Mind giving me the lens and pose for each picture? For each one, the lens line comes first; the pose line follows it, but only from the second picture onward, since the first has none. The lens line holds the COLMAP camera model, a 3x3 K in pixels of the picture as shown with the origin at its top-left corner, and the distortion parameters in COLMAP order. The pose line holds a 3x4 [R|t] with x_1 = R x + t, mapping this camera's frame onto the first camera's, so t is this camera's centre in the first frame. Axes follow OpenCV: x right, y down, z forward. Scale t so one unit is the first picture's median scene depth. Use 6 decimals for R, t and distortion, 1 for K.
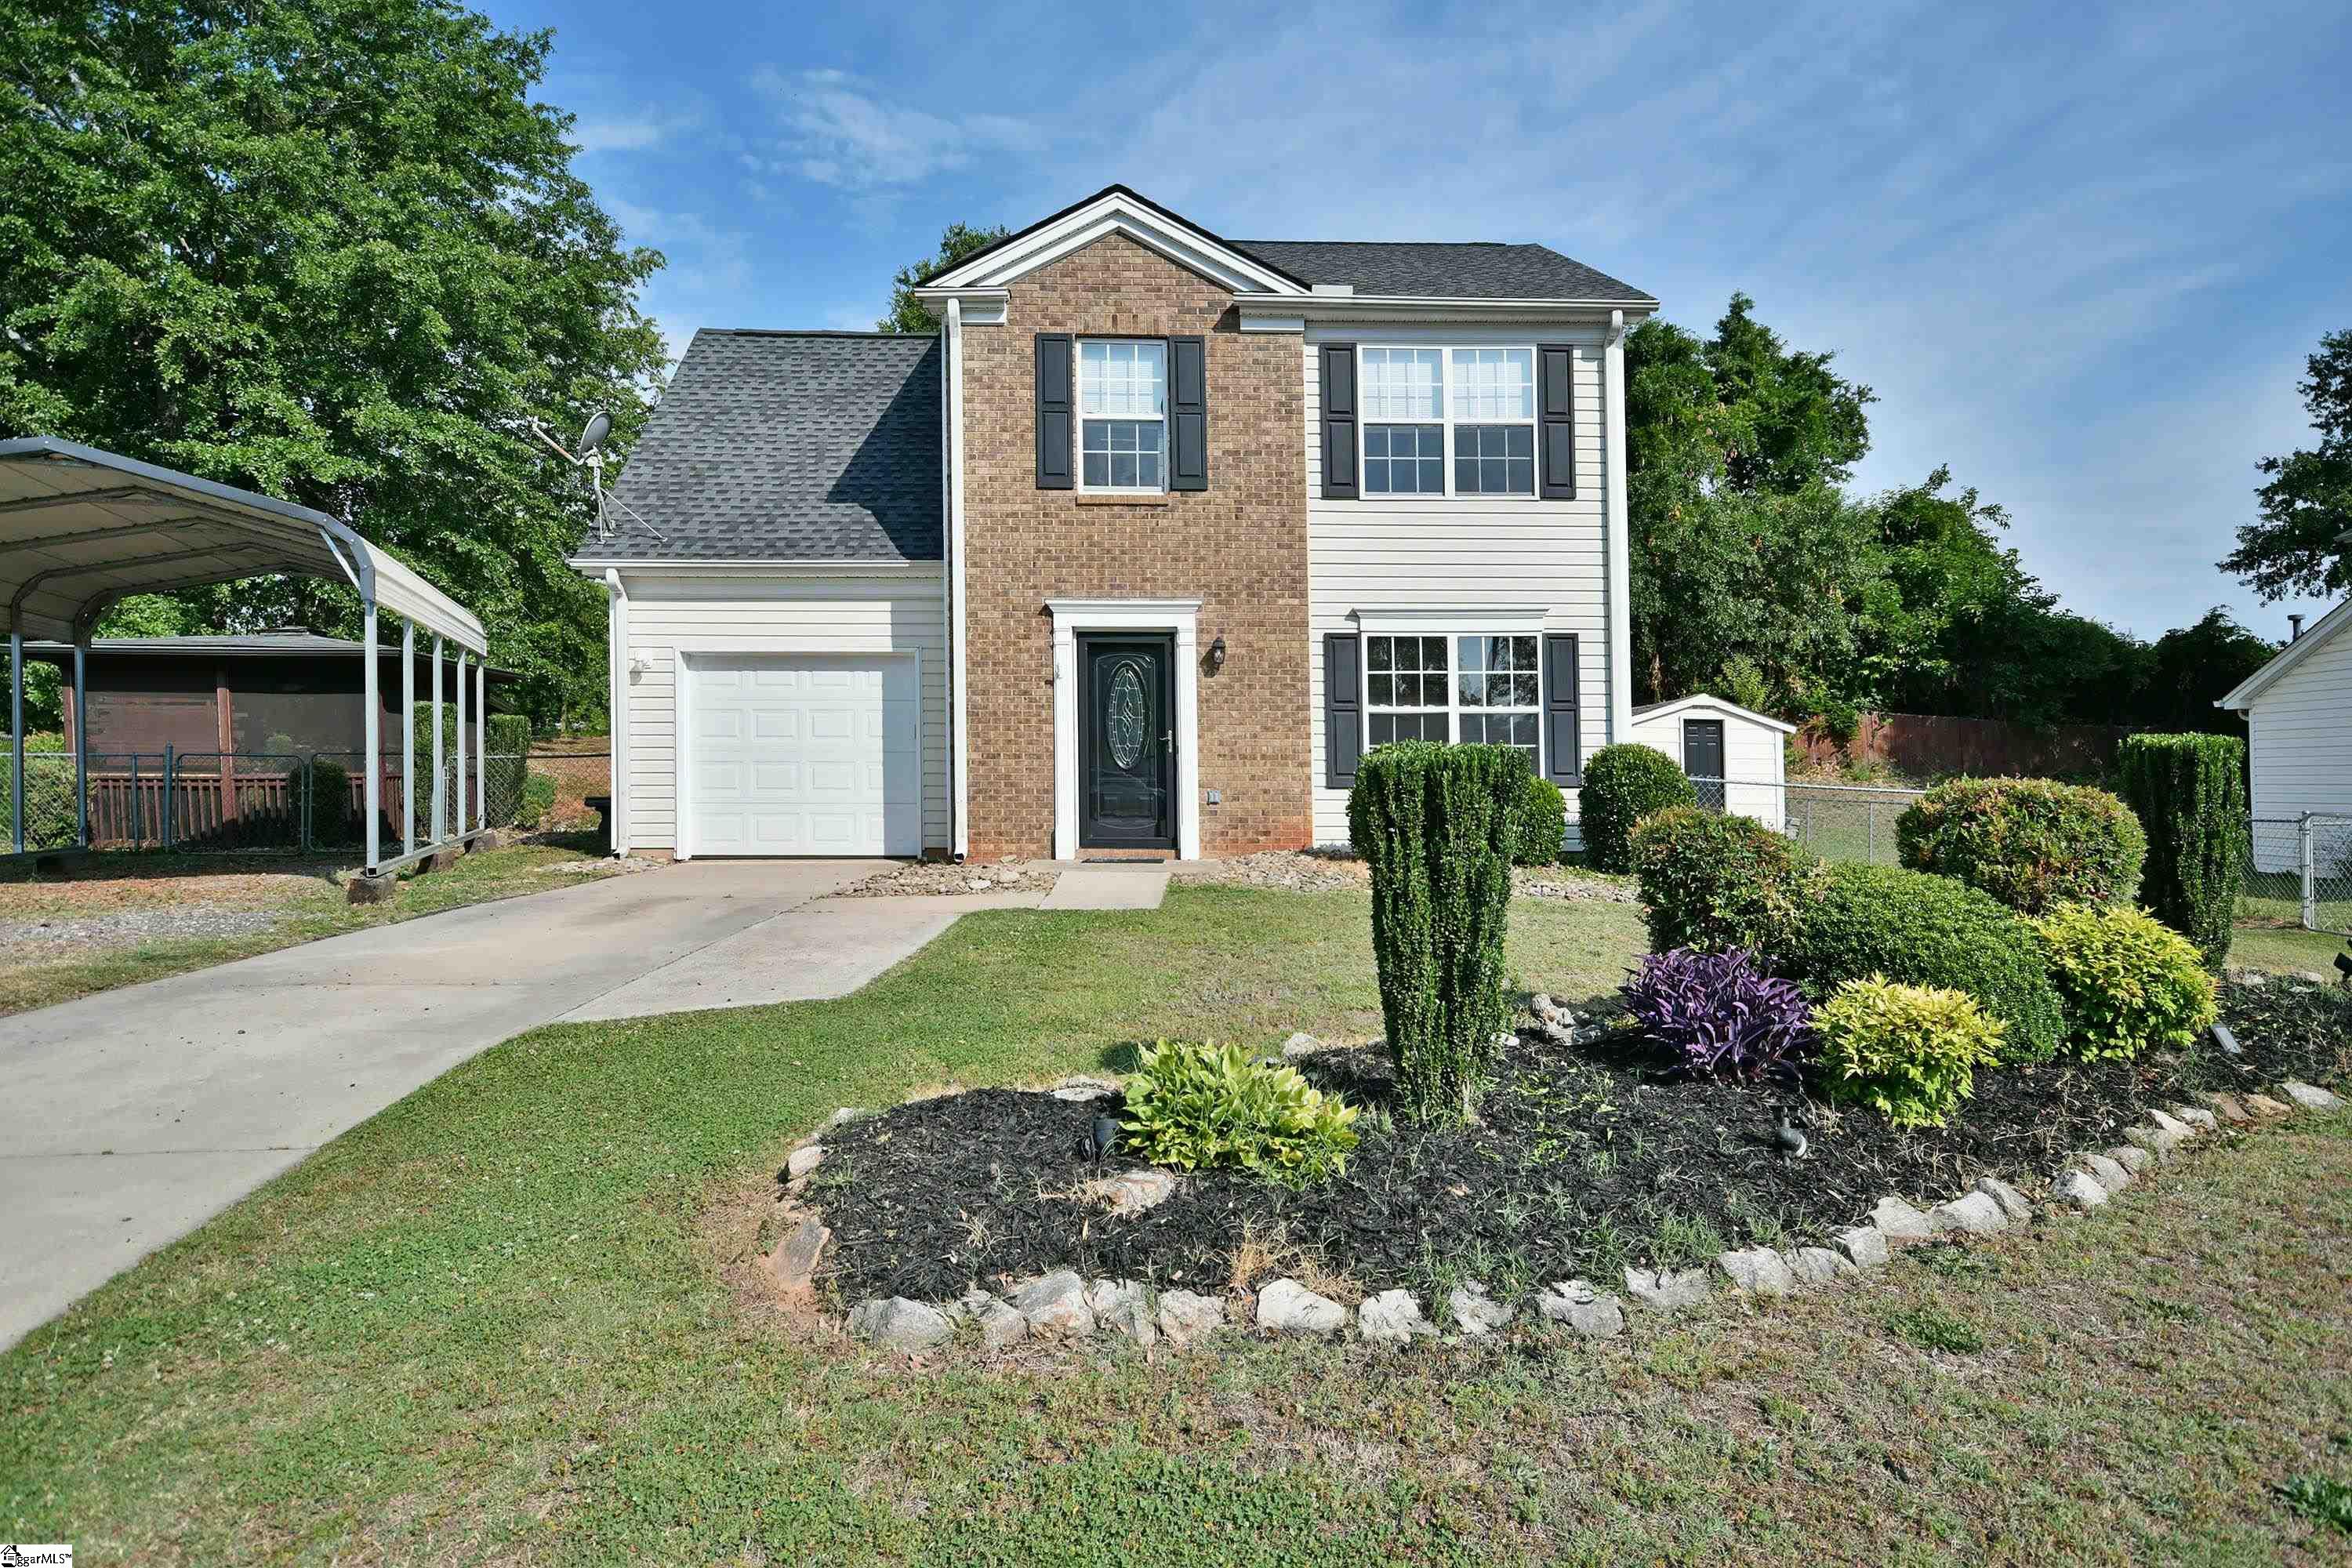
lens RADIAL K [[1422.9, 0, 1176.2], [0, 1422.9, 773.9], [0, 0, 1]] dist [0.029478, 0.001472]
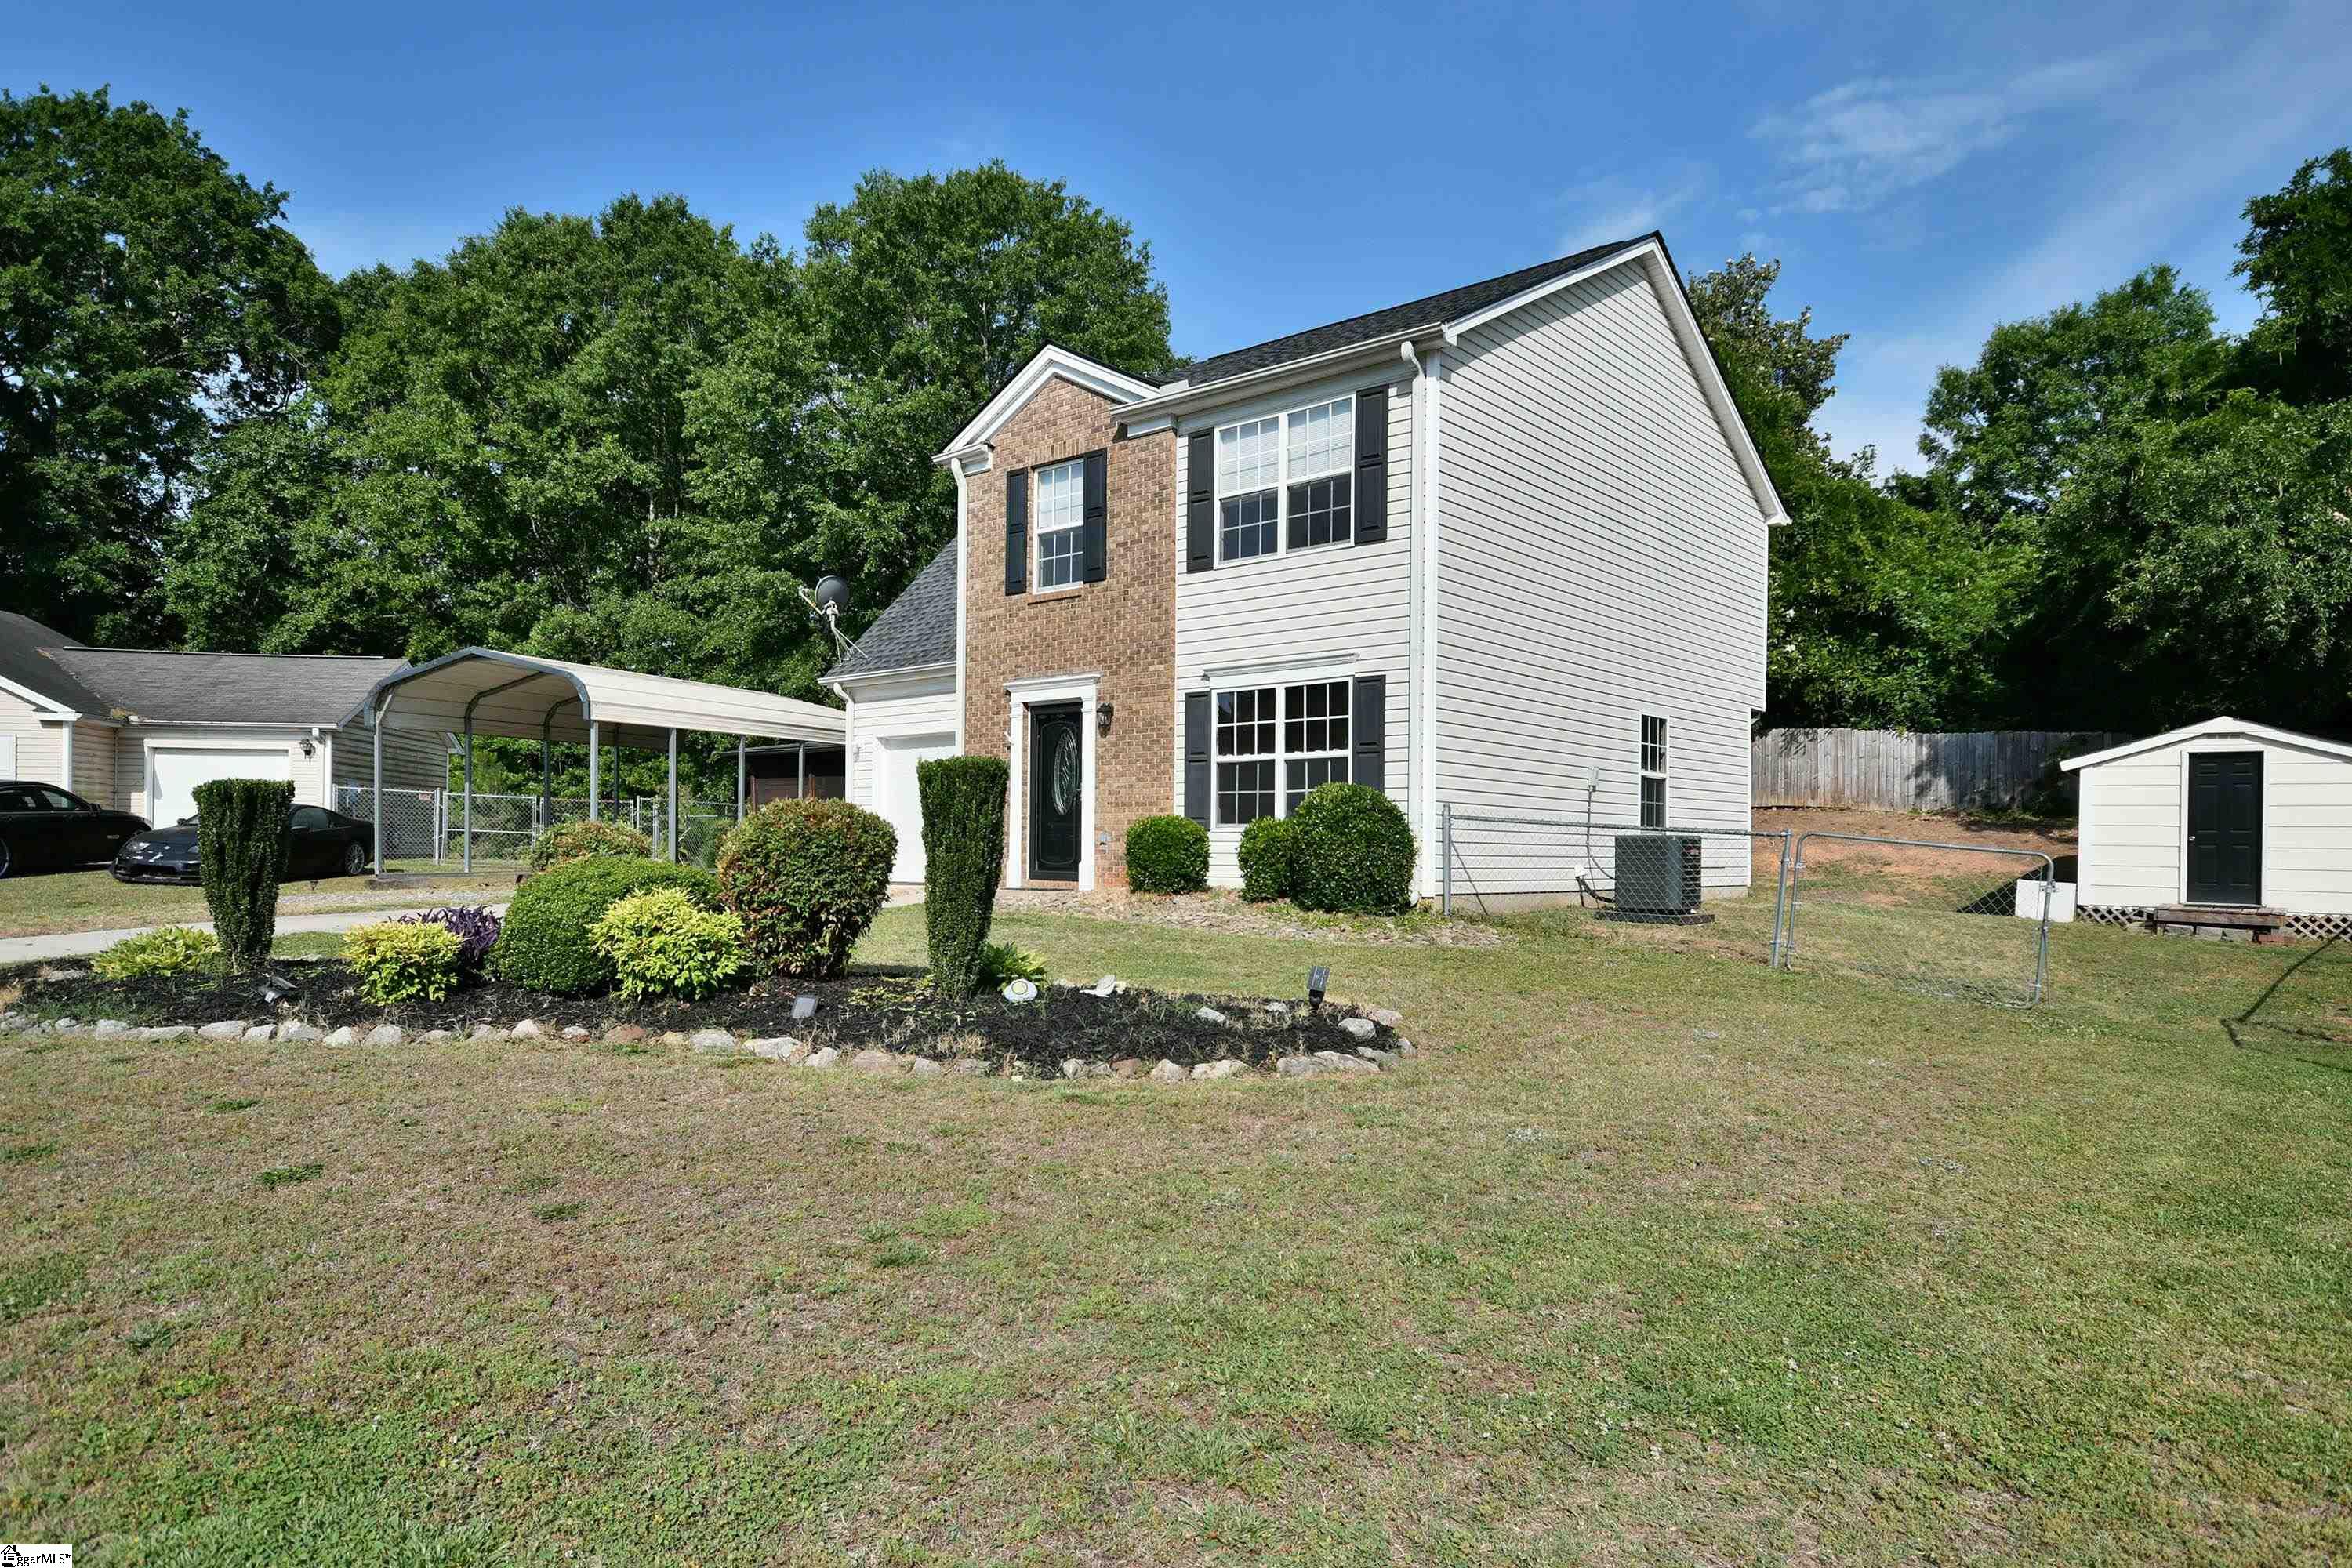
lens RADIAL K [[1422.9, 0, 1186.7], [0, 1422.9, 869.9], [0, 0, 1]] dist [0.029478, 0.001472]
pose [[0.725829, 0.015367, -0.687704, 0.876845], [-0.003807, 0.999825, 0.018323, 0.020326], [0.687865, -0.010681, 0.725760, 0.181958]]
